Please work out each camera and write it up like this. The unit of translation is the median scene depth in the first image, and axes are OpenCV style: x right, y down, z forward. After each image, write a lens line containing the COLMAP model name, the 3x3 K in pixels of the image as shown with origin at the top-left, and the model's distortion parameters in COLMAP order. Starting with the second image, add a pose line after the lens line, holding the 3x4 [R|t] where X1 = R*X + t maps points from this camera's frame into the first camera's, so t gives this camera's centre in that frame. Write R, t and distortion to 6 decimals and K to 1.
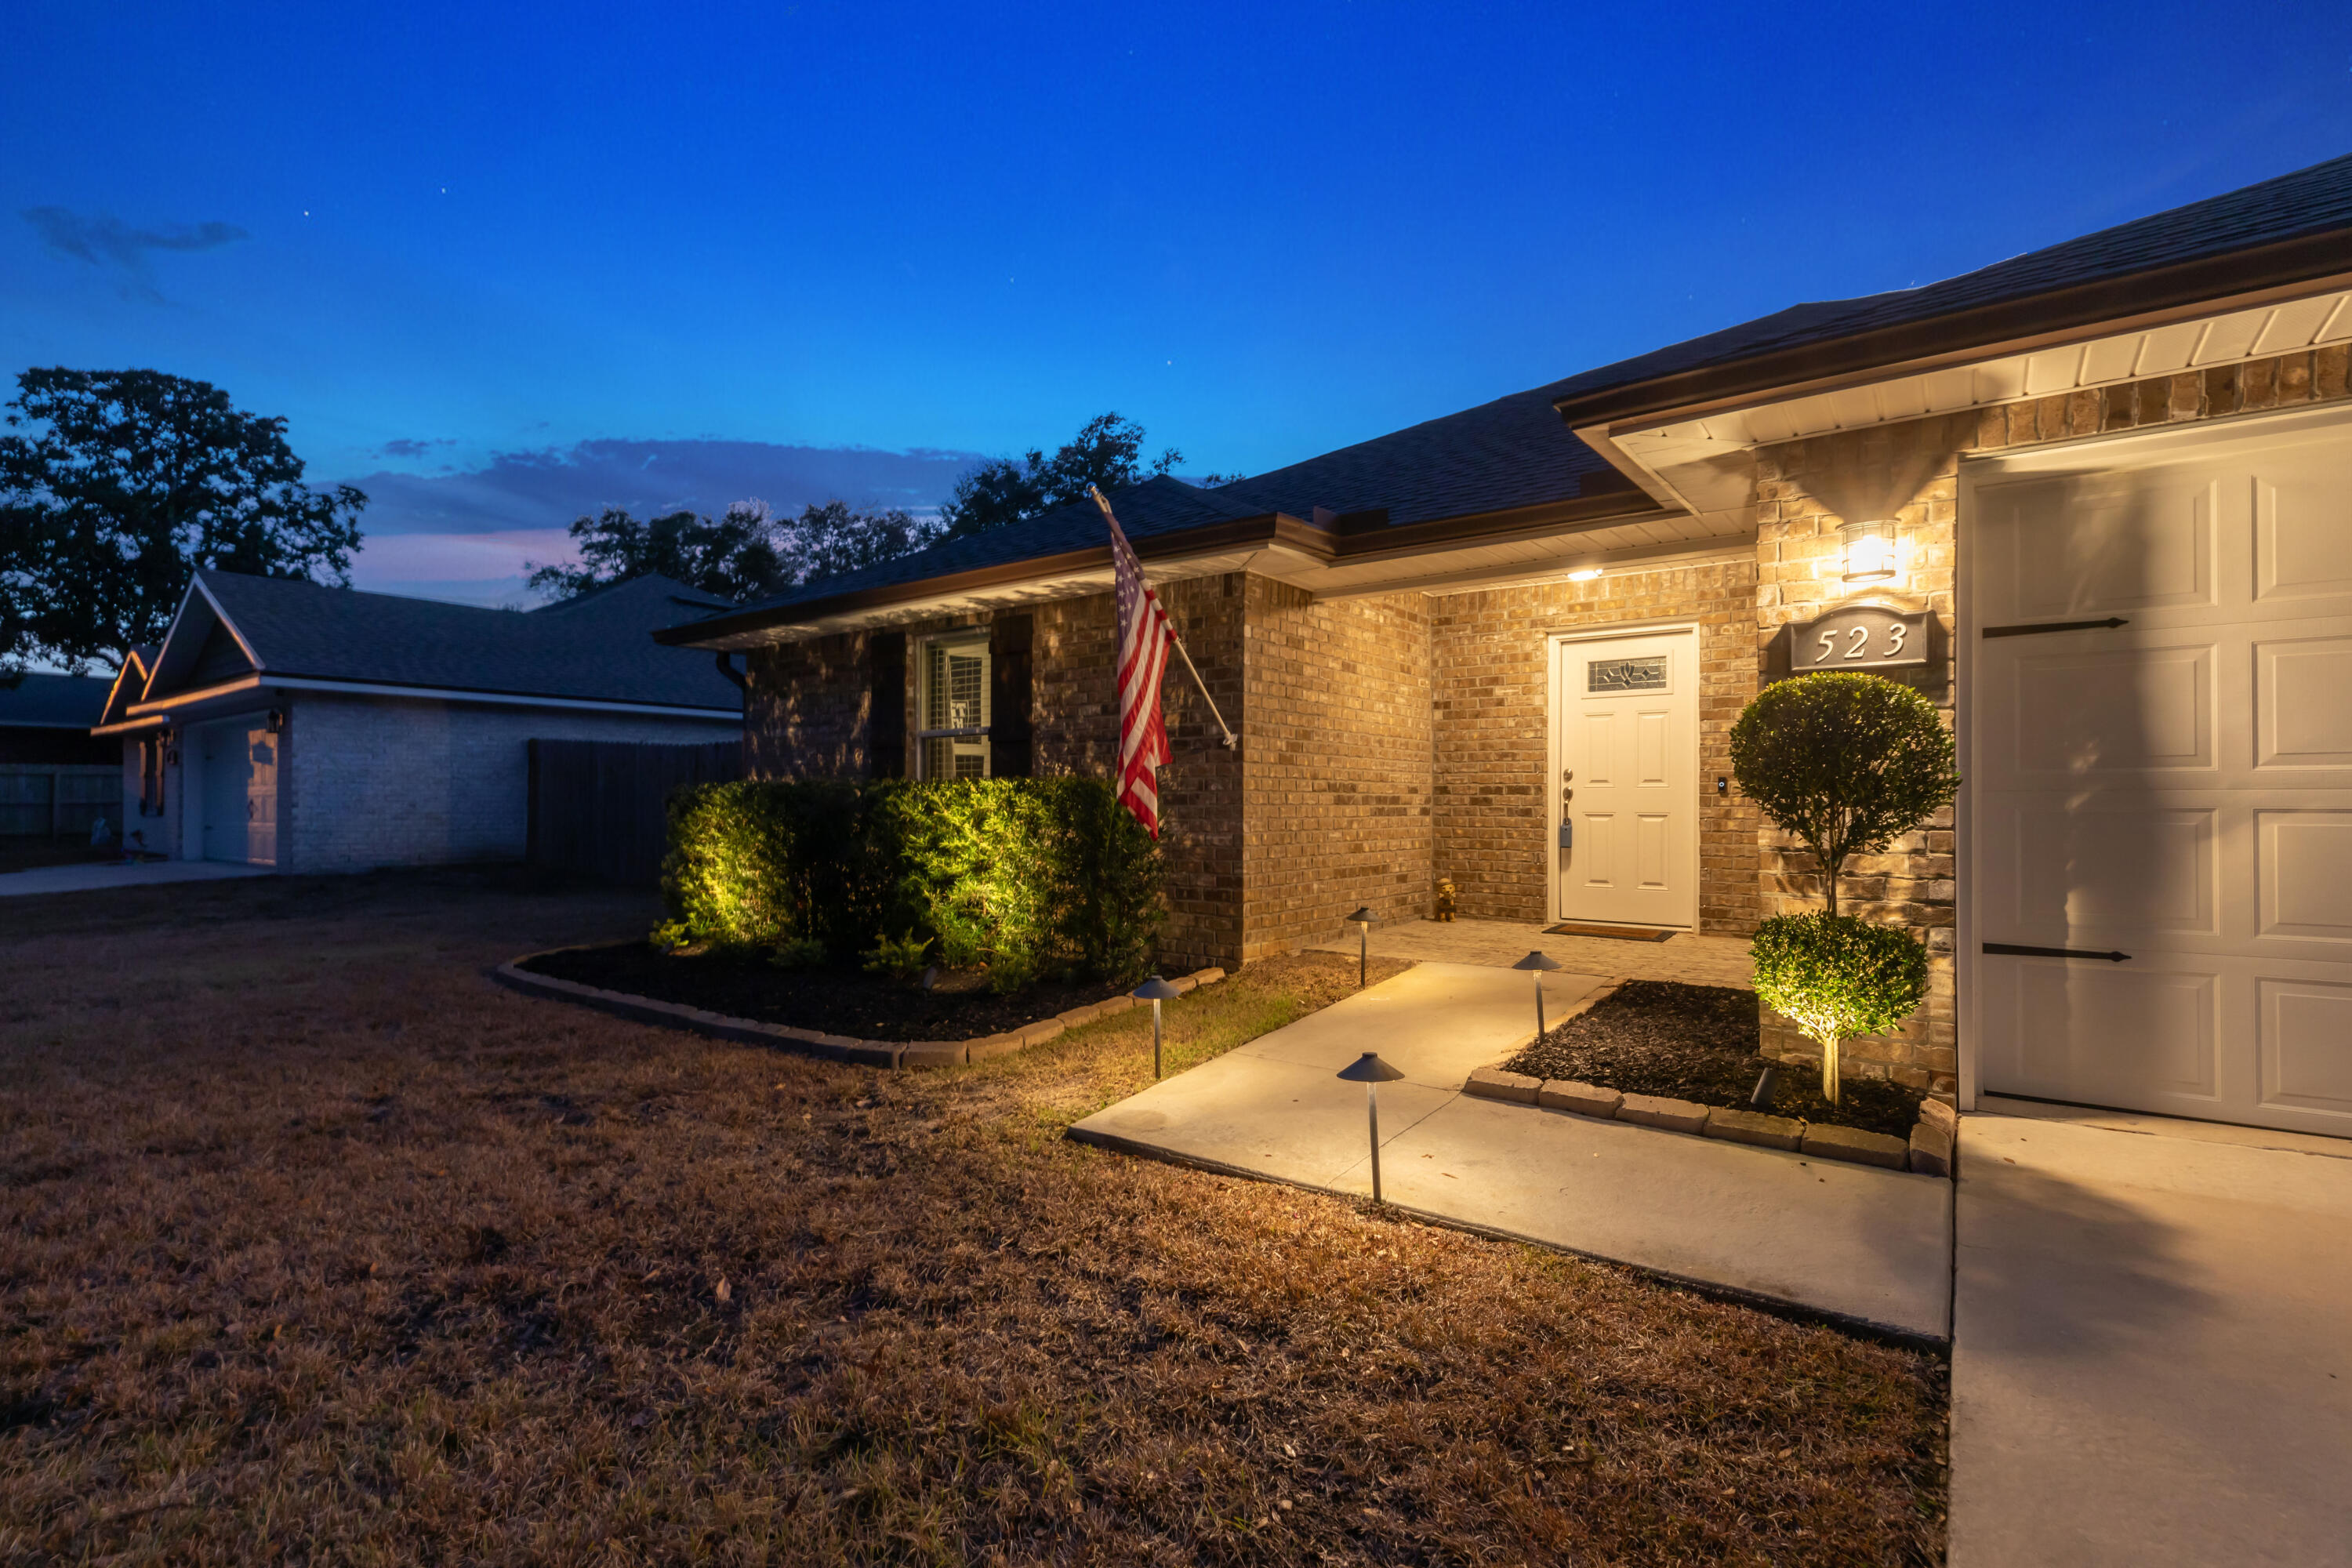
lens RADIAL K [[1107.9, 0, 1178.2], [0, 1107.9, 793.7], [0, 0, 1]] dist [-0.000755, -0.000107]
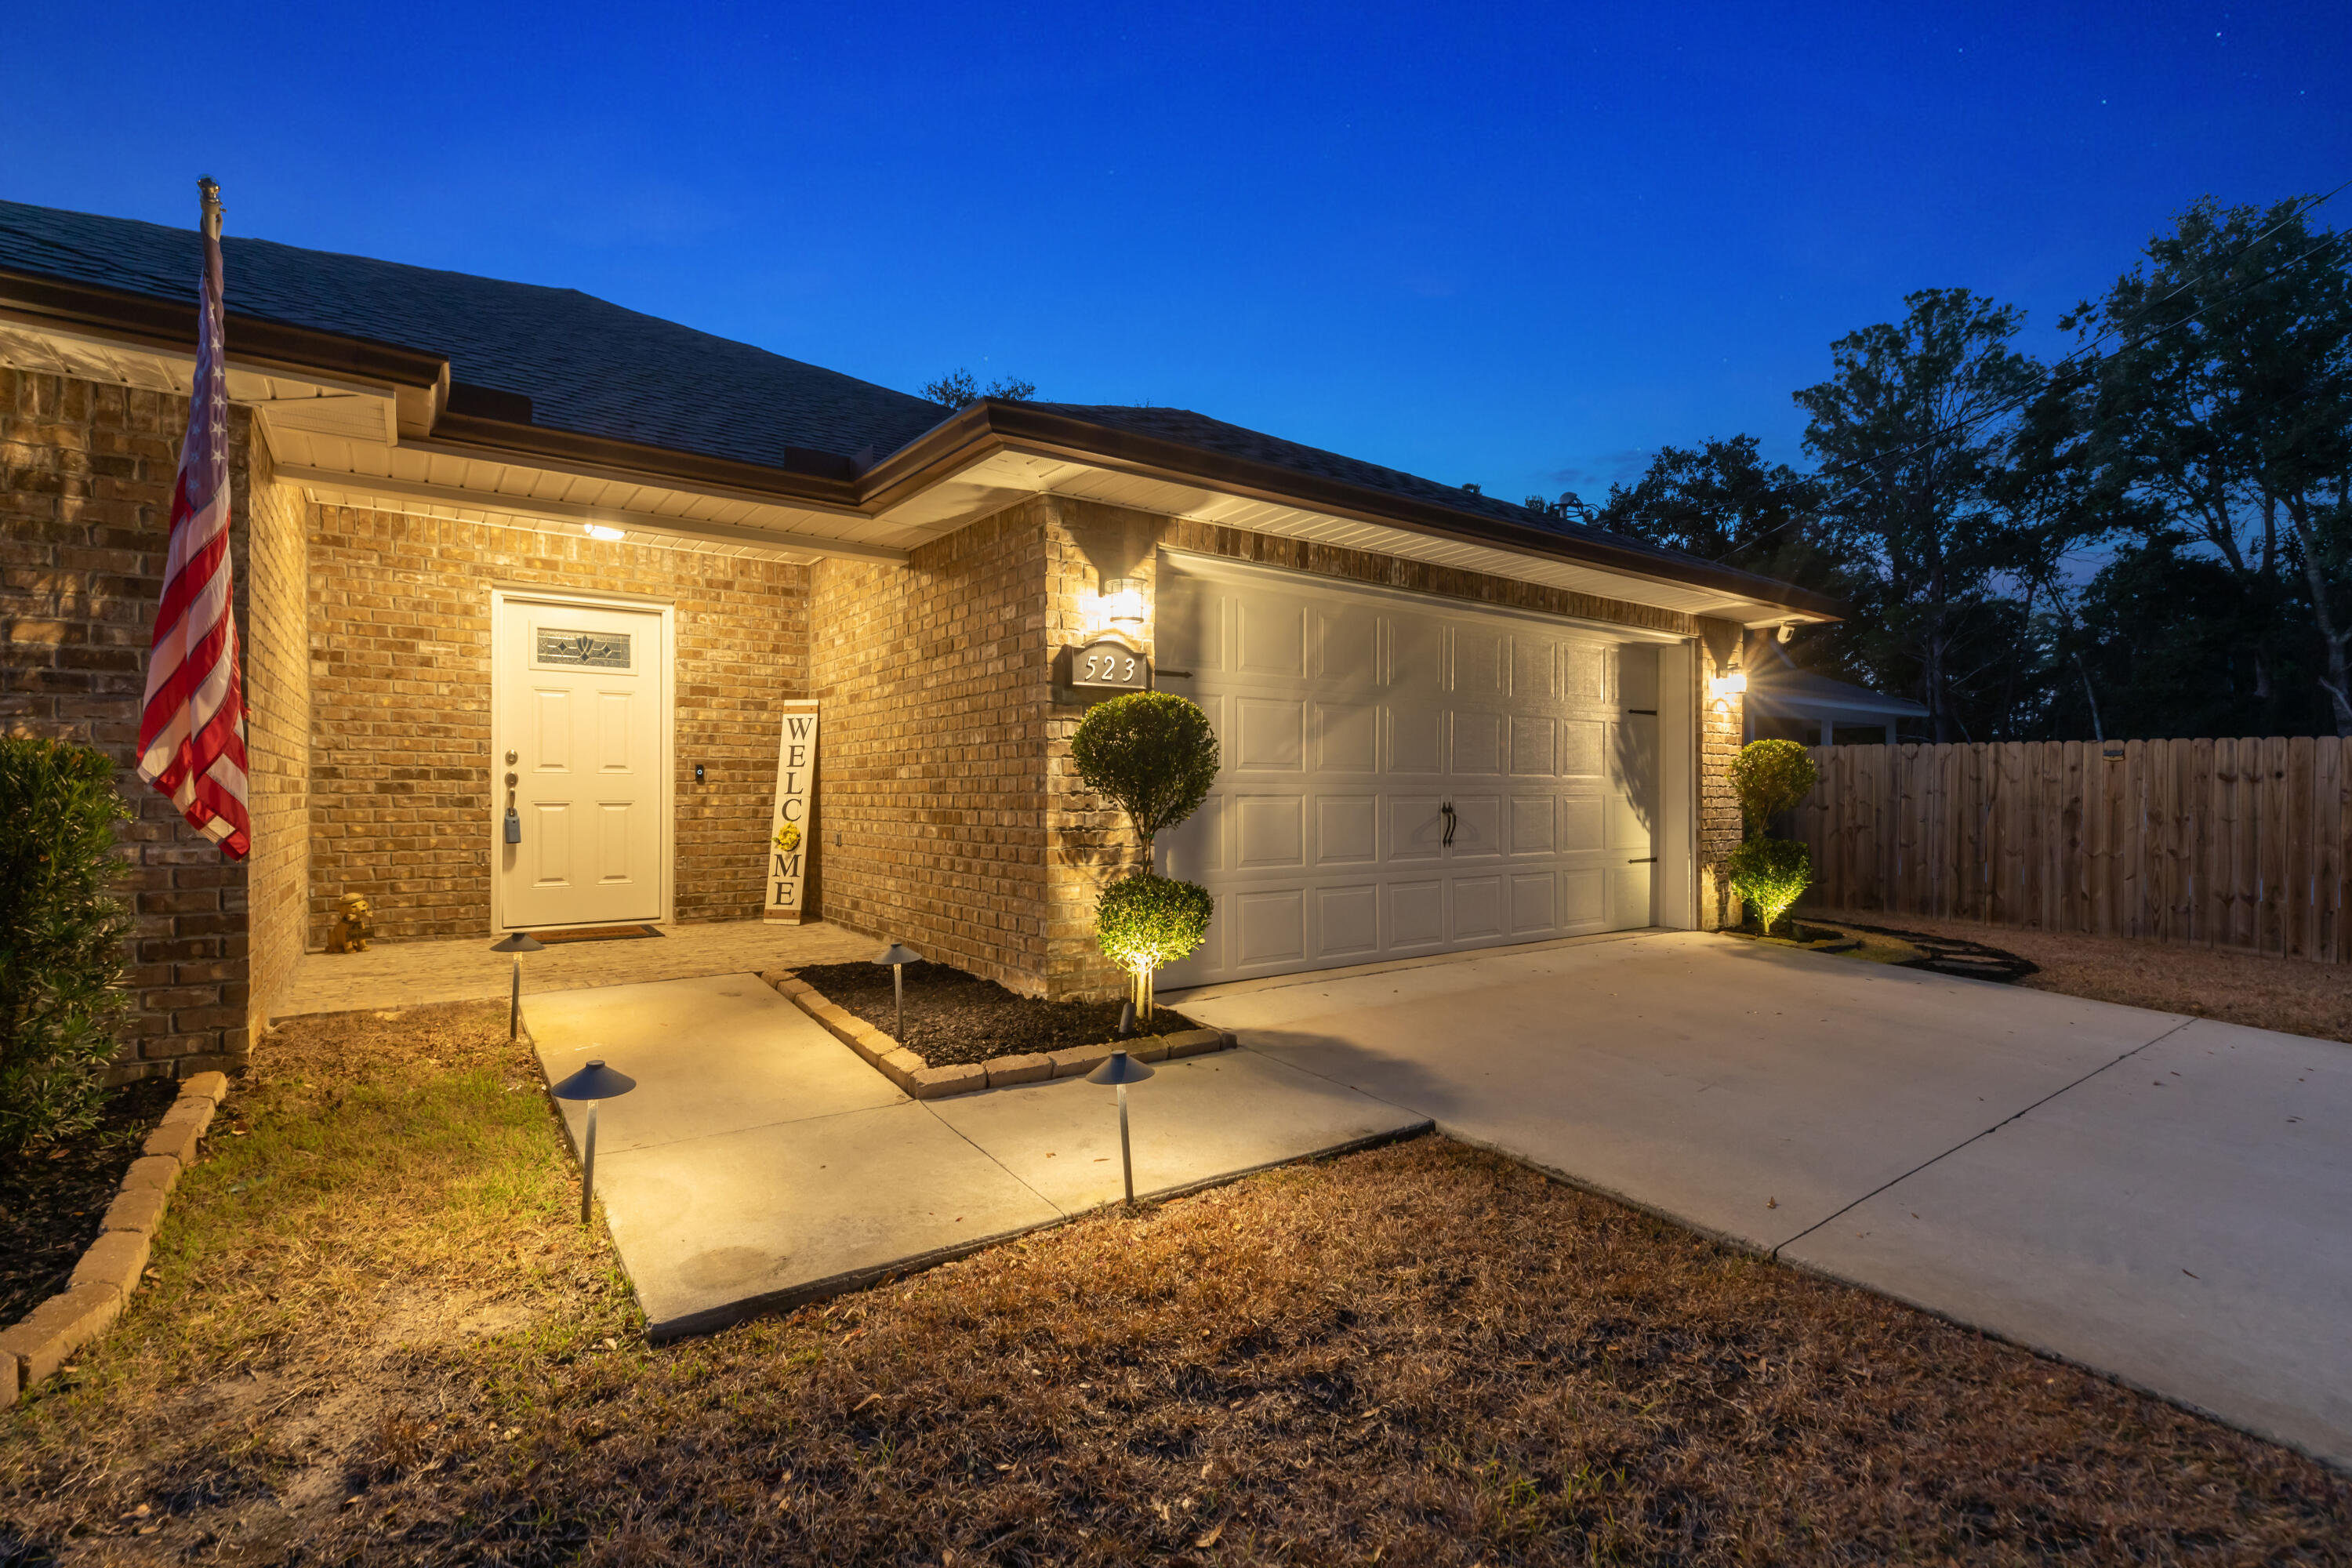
lens RADIAL K [[1080.3, 0, 1161.8], [0, 1080.3, 789.2], [0, 0, 1]] dist [-0.001390, -0.000272]
pose [[0.291589, 0.002552, 0.956540, -0.312970], [-0.009376, 0.999956, 0.000191, 0.002725], [-0.956498, -0.009024, 0.291600, 0.304165]]
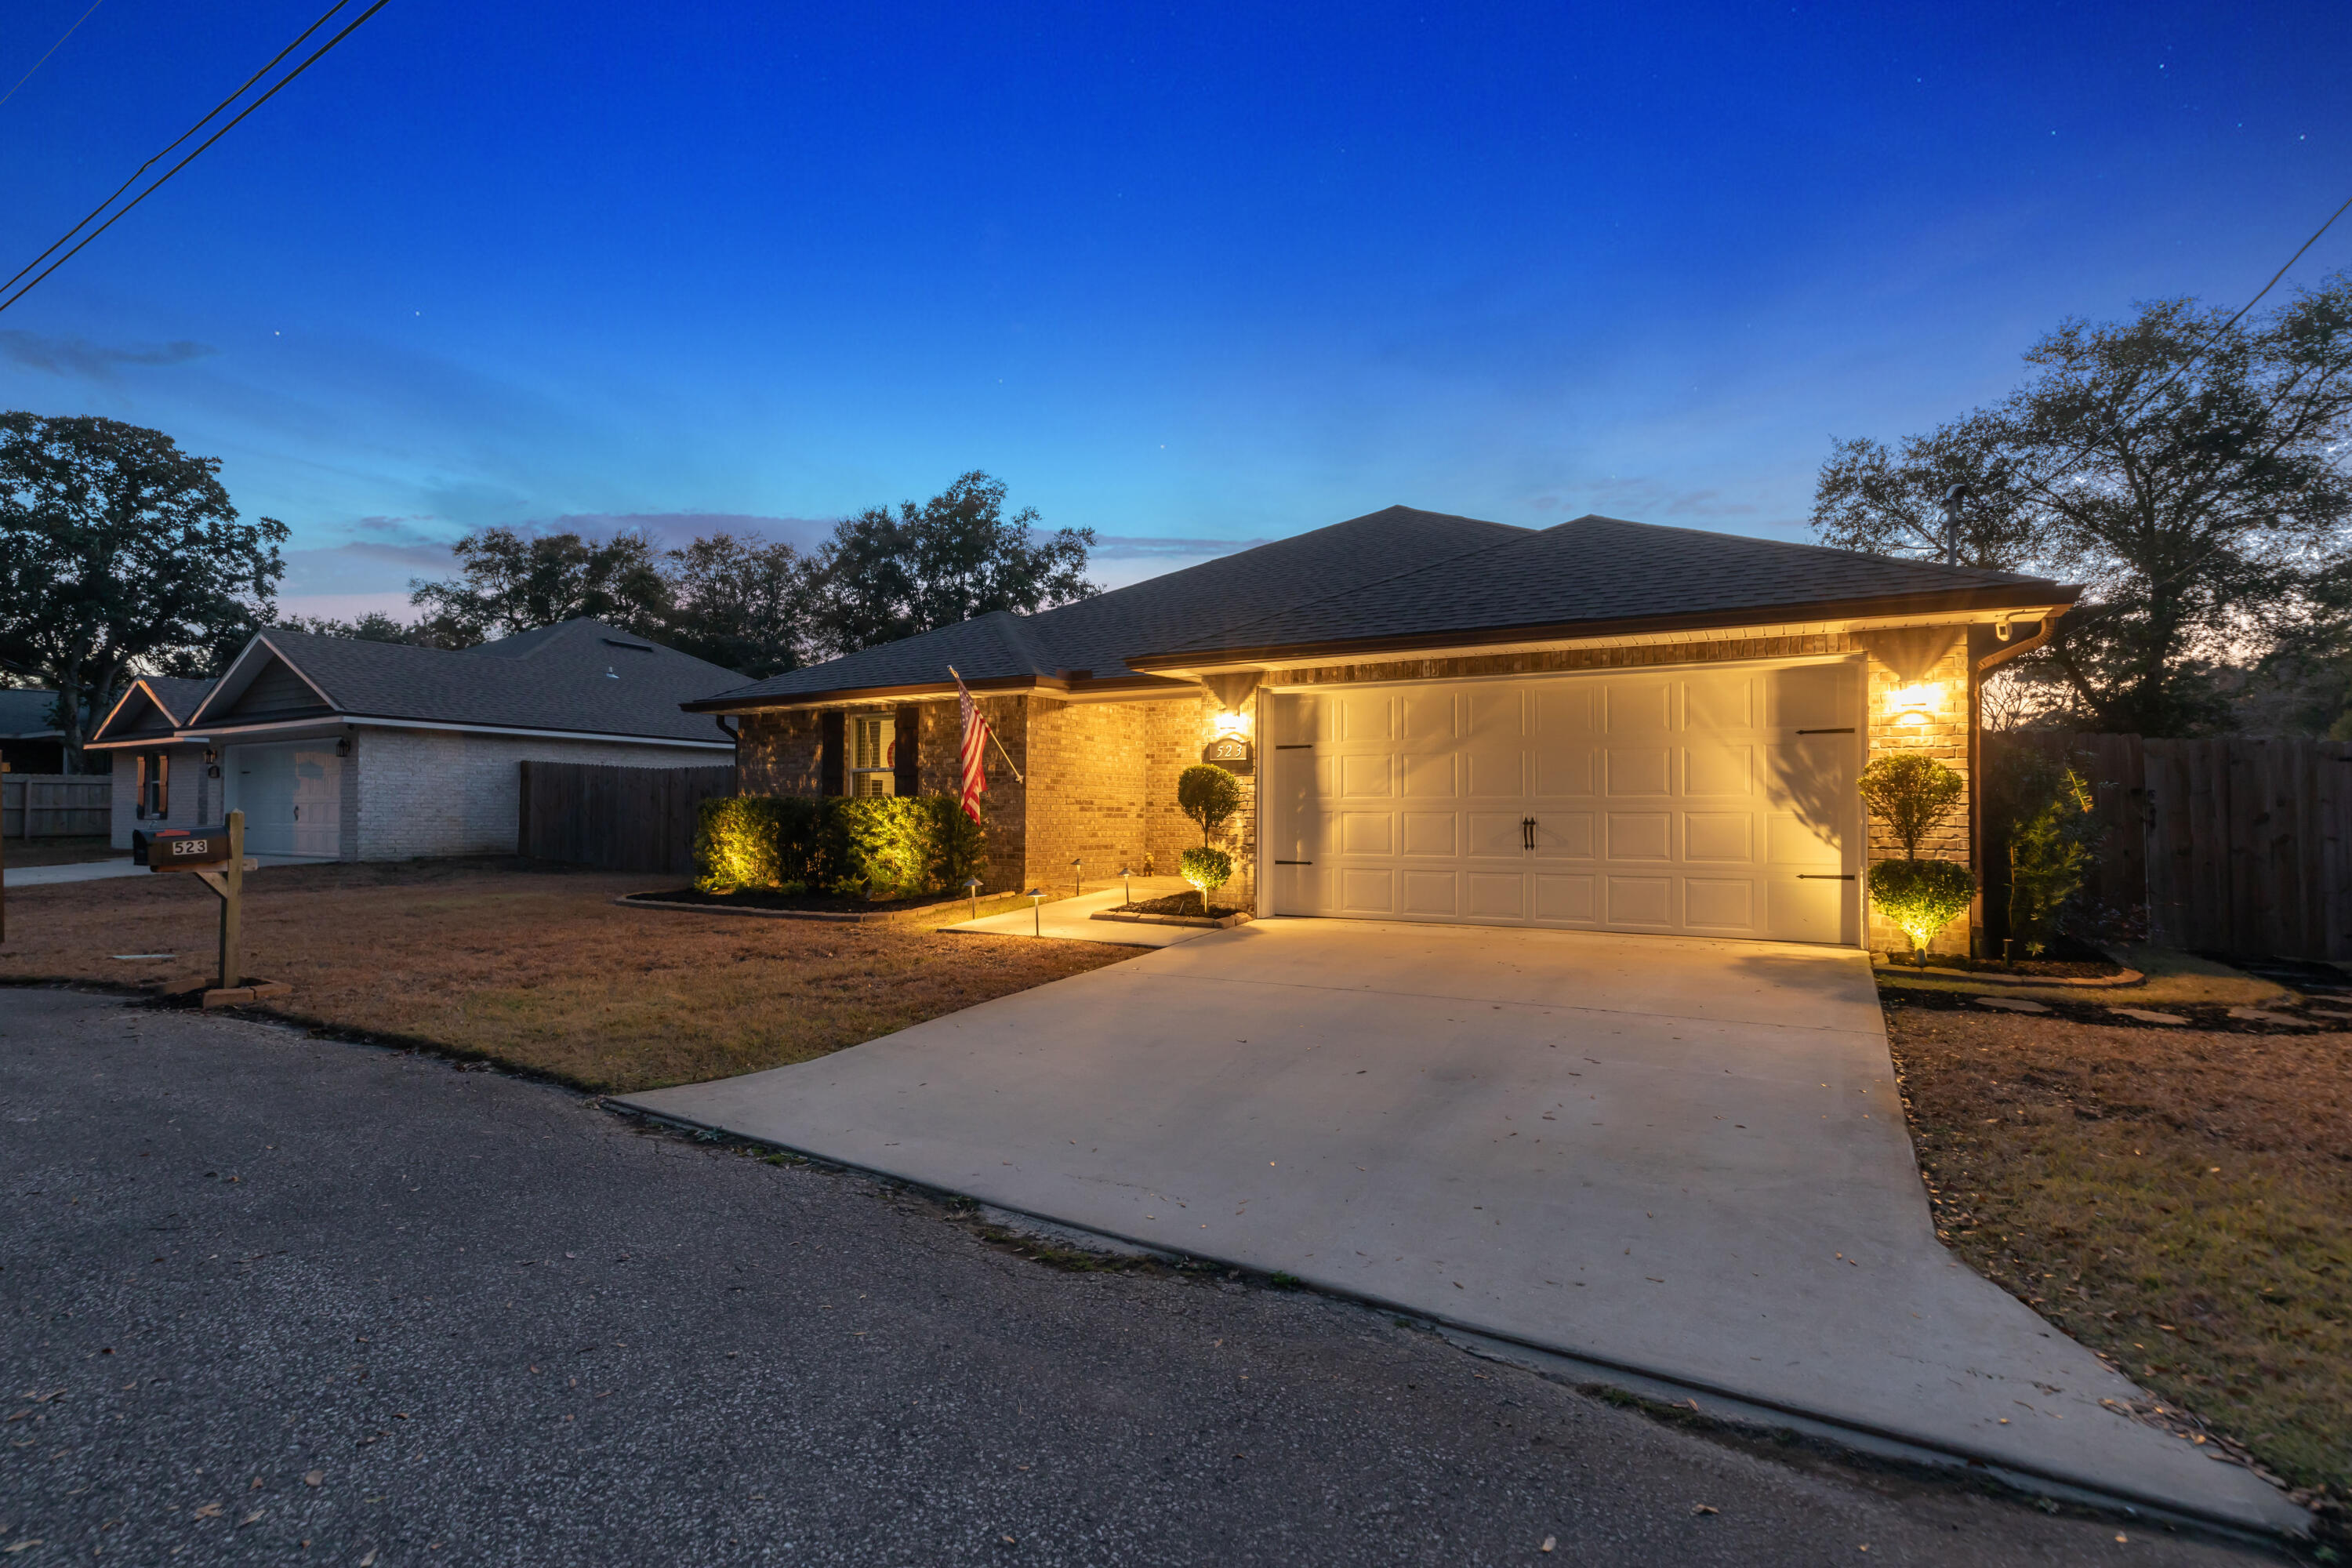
lens RADIAL K [[1226.9, 0, 1176.0], [0, 1226.9, 784.0], [0, 0, 1]] dist [-0.024879, 0.000184]
pose [[0.995453, 0.006870, 0.095005, 0.103465], [-0.005121, 0.999813, -0.018642, 0.001603], [-0.095115, 0.018071, 0.995302, -1.087463]]
